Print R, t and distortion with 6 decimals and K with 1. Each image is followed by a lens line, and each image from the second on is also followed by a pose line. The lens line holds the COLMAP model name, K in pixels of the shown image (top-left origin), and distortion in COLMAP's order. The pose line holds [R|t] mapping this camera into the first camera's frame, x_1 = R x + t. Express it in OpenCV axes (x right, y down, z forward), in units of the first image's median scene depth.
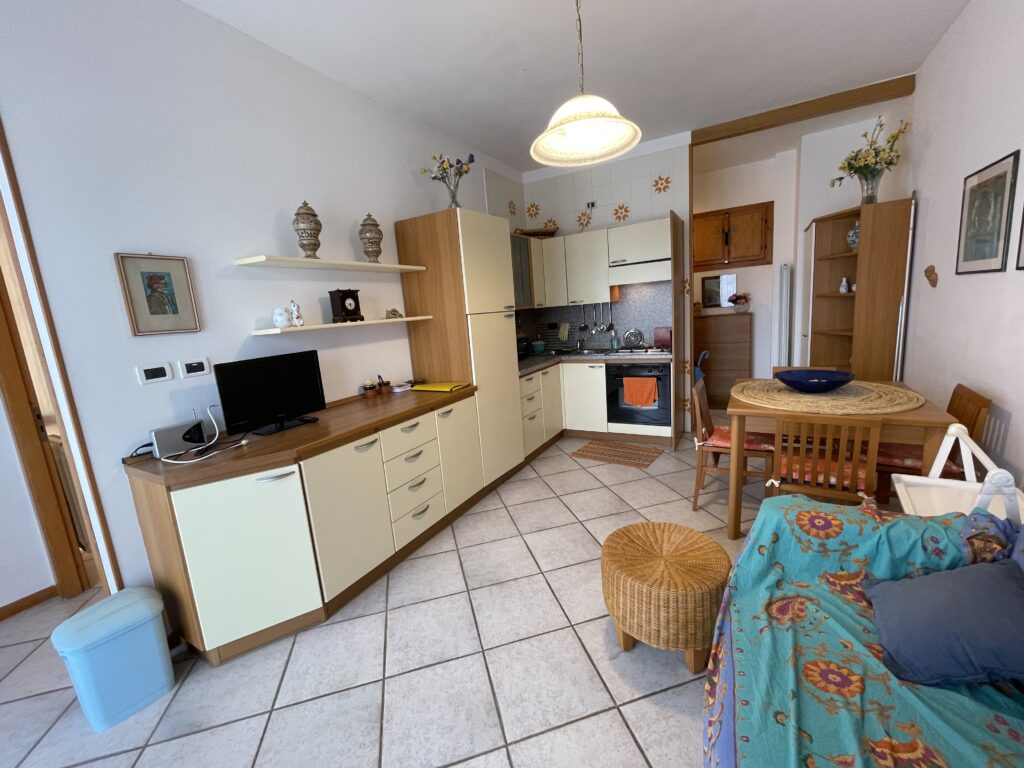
lens RADIAL K [[414.1, 0, 512.5], [0, 414.1, 382.7], [0, 0, 1]] dist [-0.006352, 0.002159]
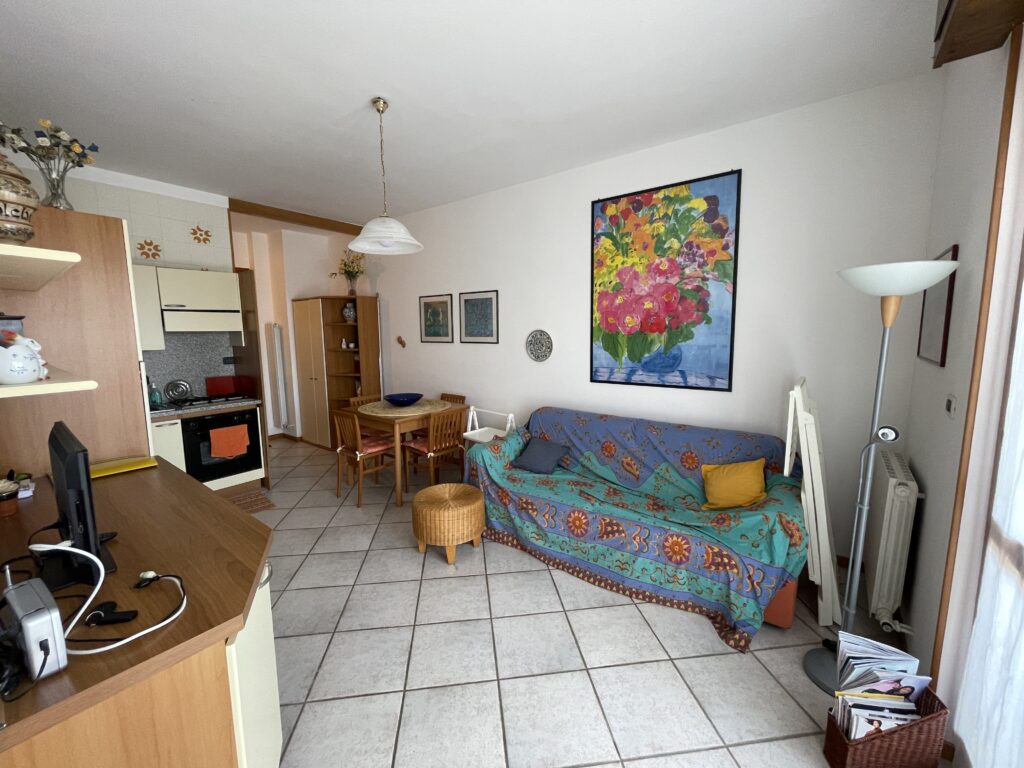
lens RADIAL K [[414.1, 0, 512.5], [0, 414.1, 382.7], [0, 0, 1]] dist [-0.006352, 0.002159]
pose [[0.134478, -0.047827, 0.989762, -0.546987], [0.173506, 0.984540, 0.024000, -0.022035], [-0.975608, 0.168502, 0.140698, 0.186271]]
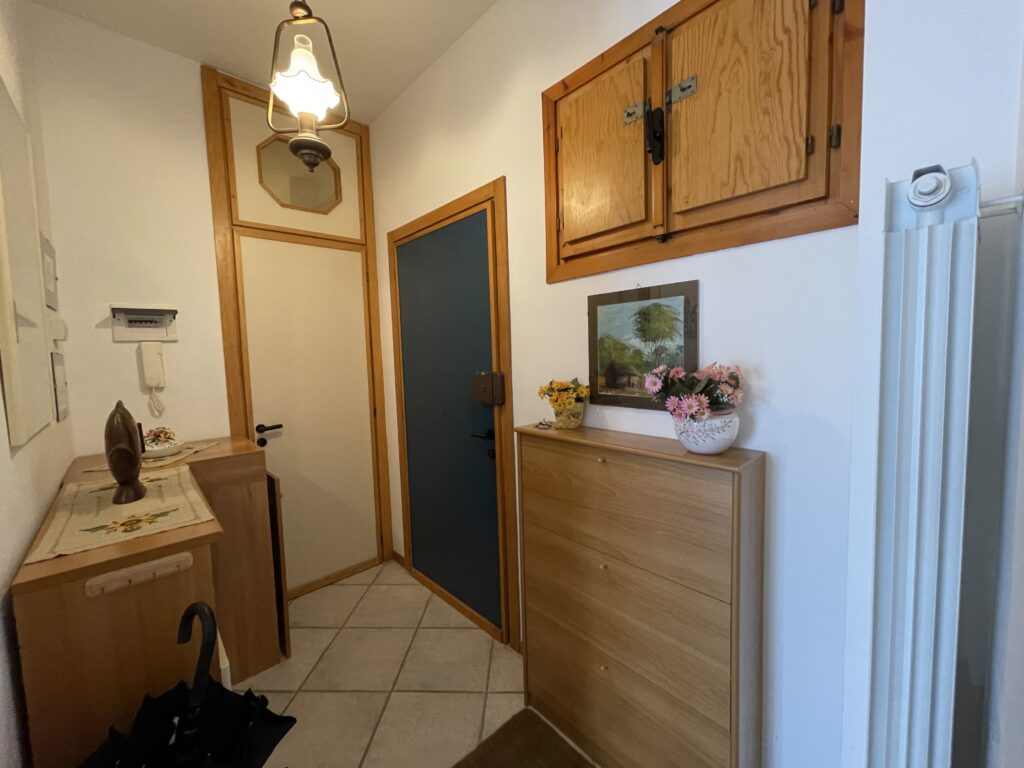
lens RADIAL K [[421.2, 0, 512.0], [0, 421.2, 384.0], [0, 0, 1]] dist [-0.001289, 0.000171]
pose [[0.948756, 0.070826, -0.307970, 0.674176], [-0.096894, 0.992818, -0.070172, -0.231218], [0.300788, 0.096416, 0.948805, 0.973067]]
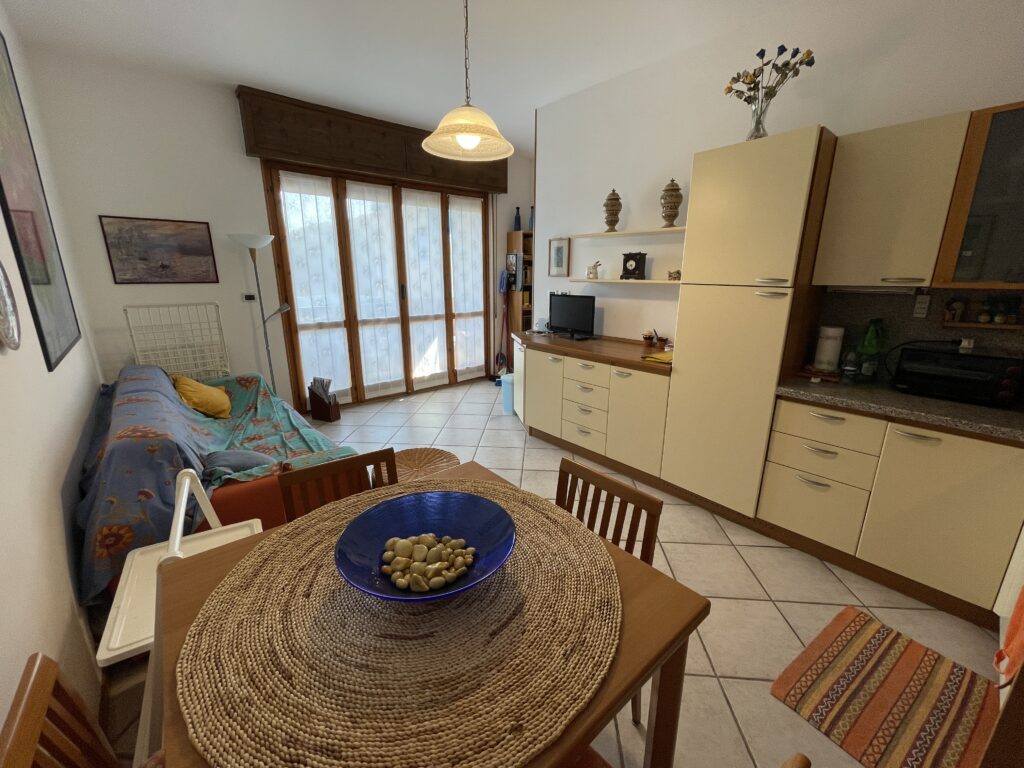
lens RADIAL K [[414.1, 0, 512.5], [0, 414.1, 382.7], [0, 0, 1]] dist [-0.006352, 0.002159]
pose [[-0.337296, 0.316097, -0.886744, 0.607247], [-0.142170, 0.914036, 0.379903, -0.184334], [0.930602, 0.254208, -0.263361, 0.690416]]
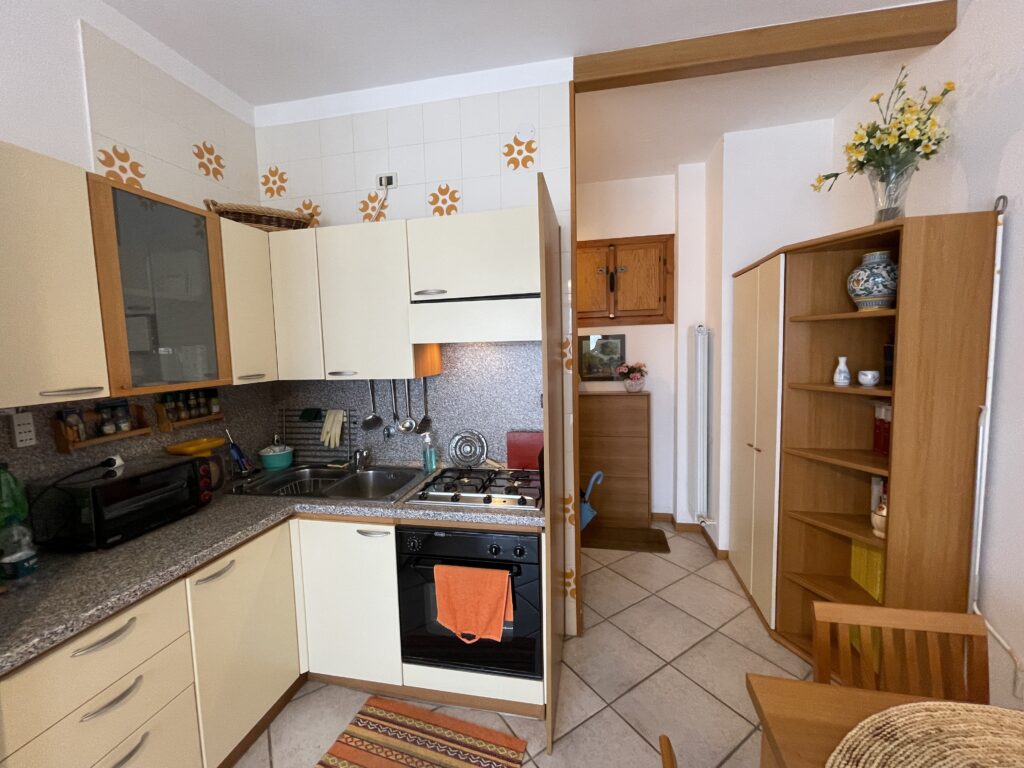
lens RADIAL K [[414.1, 0, 512.5], [0, 414.1, 382.7], [0, 0, 1]] dist [-0.006352, 0.002159]
pose [[0.949213, 0.029139, 0.313281, 0.204298], [0.005047, 0.994164, -0.107762, -0.146980], [-0.314593, 0.103871, 0.943526, 0.559337]]
